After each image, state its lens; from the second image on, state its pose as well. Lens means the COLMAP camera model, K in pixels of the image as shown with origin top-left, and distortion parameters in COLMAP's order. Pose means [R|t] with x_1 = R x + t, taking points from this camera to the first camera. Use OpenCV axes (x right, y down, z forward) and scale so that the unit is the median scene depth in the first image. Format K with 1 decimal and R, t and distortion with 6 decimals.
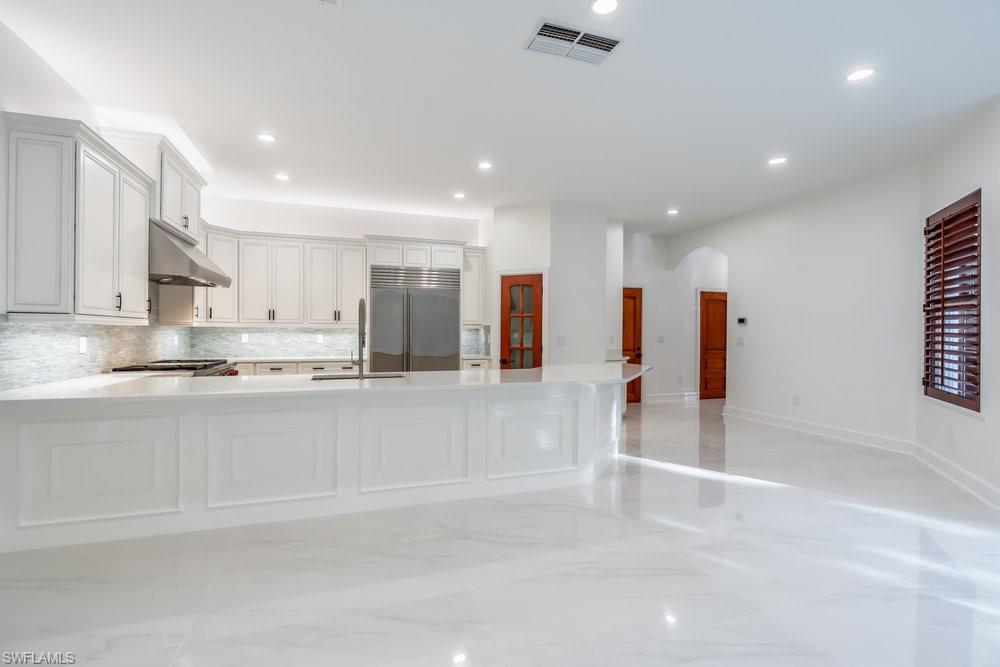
lens RADIAL K [[456.9, 0, 498.9], [0, 456.9, 329.5], [0, 0, 1]] dist [0.020202, 0.001225]
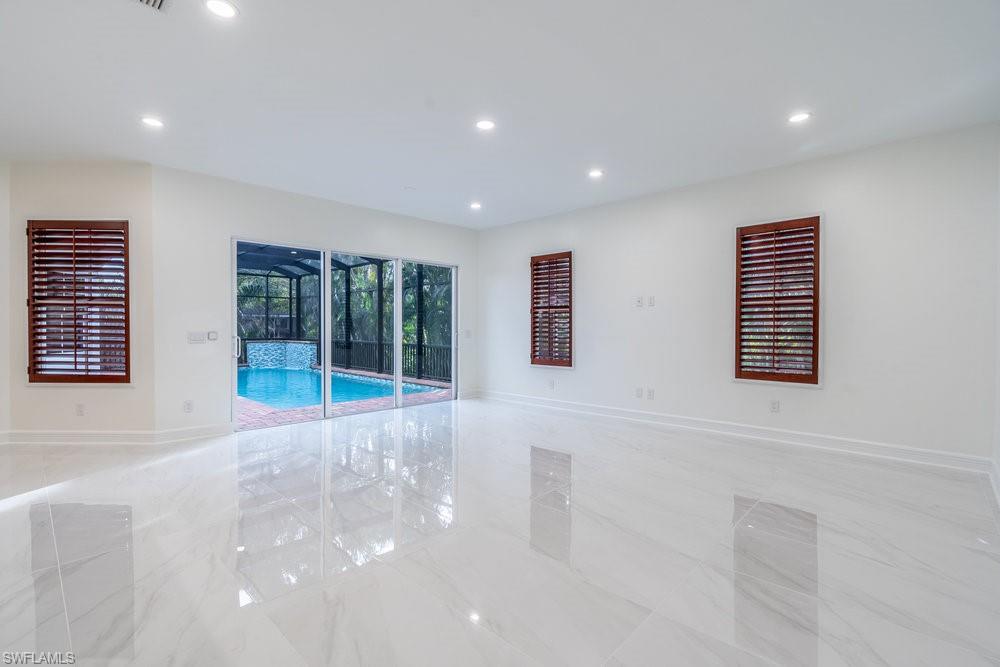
lens RADIAL K [[456.9, 0, 485.4], [0, 456.9, 329.0], [0, 0, 1]] dist [0.020202, 0.001225]
pose [[-0.443684, -0.011652, 0.896108, -0.538349], [-0.006262, 0.999931, 0.009902, -0.002477], [-0.896161, -0.001218, -0.443727, 0.520620]]
